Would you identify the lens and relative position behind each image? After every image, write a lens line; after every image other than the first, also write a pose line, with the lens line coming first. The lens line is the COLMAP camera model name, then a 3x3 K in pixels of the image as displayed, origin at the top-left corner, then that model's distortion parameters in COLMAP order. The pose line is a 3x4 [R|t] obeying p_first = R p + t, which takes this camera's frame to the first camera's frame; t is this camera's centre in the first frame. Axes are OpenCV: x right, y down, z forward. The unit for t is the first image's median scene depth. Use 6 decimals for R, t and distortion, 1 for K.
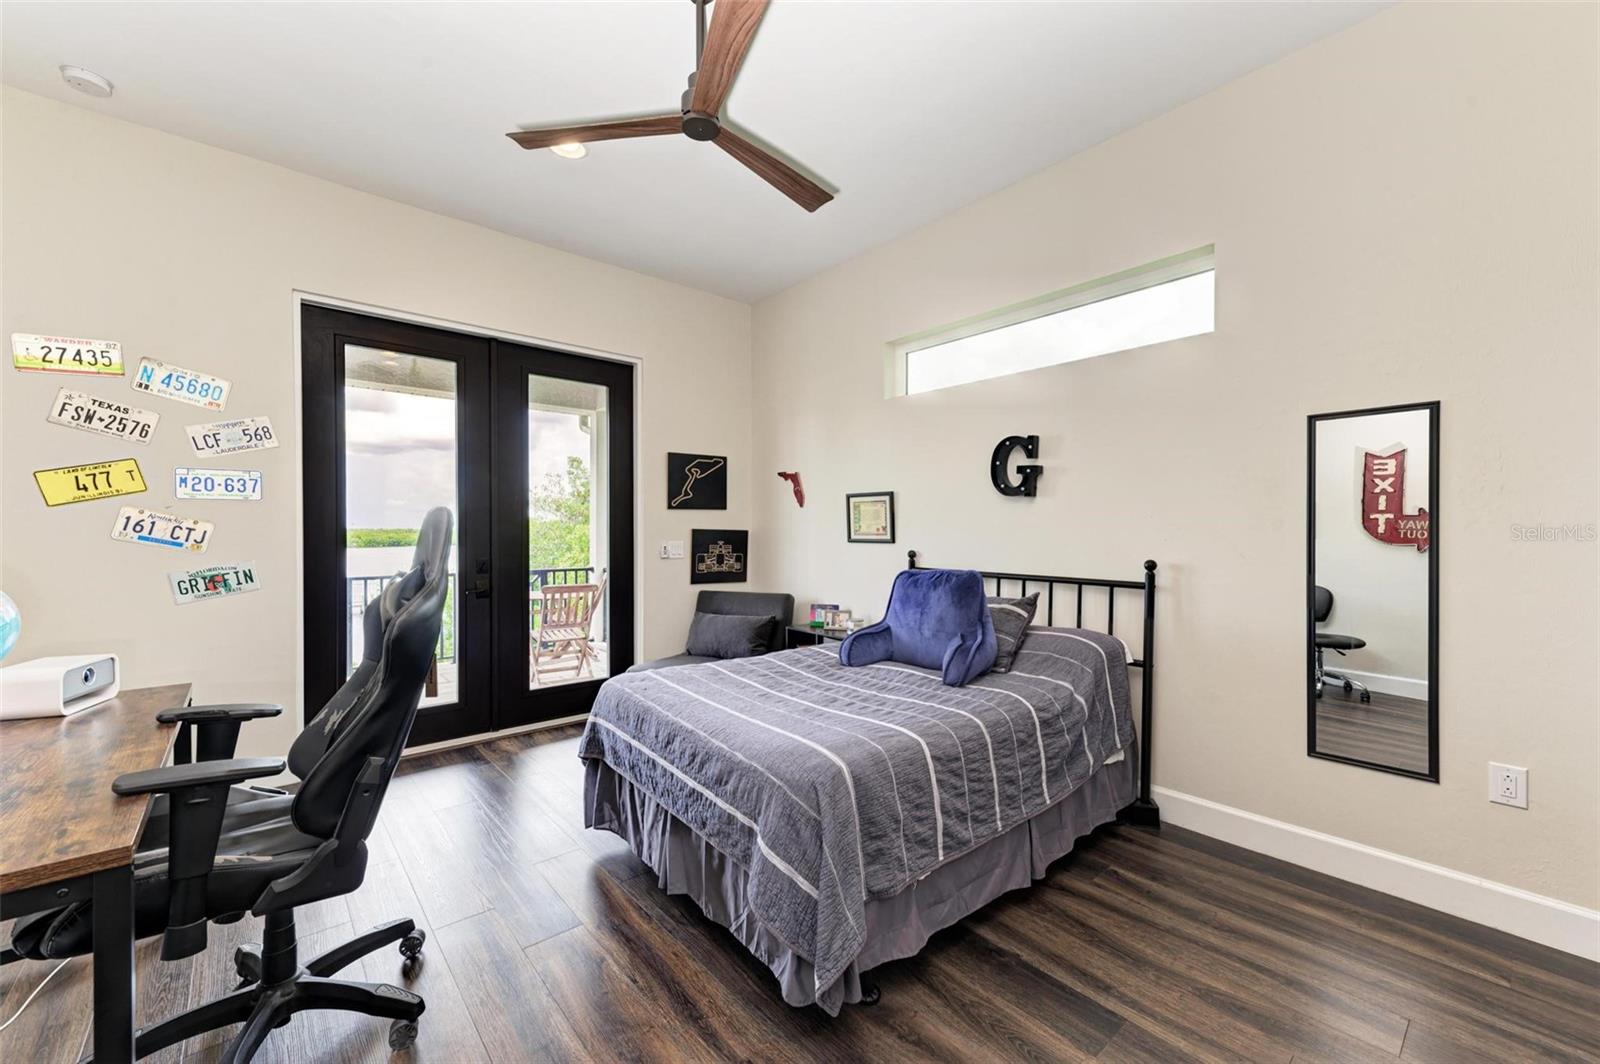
lens RADIAL K [[620.5, 0, 799.2], [0, 620.5, 533.5], [0, 0, 1]] dist [0.013441, -0.001914]
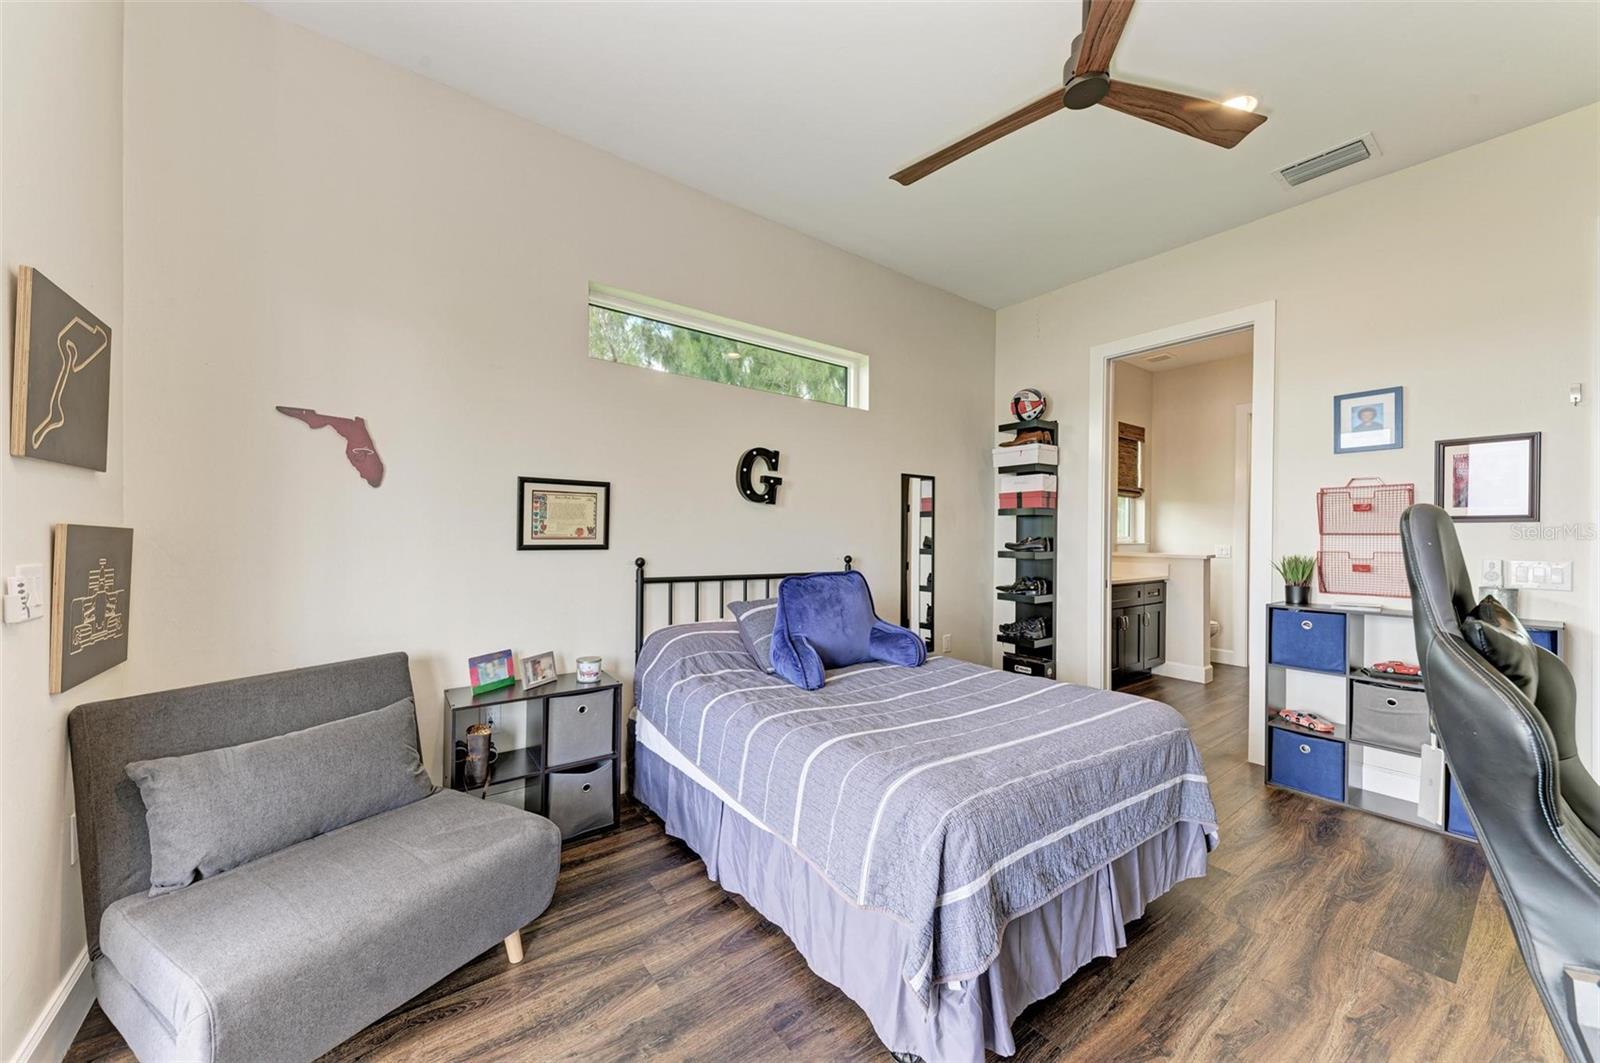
lens RADIAL K [[571.1, 0, 800.6], [0, 571.1, 535.7], [0, 0, 1]] dist [0.012604, -0.001795]
pose [[0.076308, -0.003285, 0.997079, -0.593694], [-0.005119, 0.999980, 0.003686, -0.006012], [-0.997071, -0.005386, 0.076290, 0.780465]]
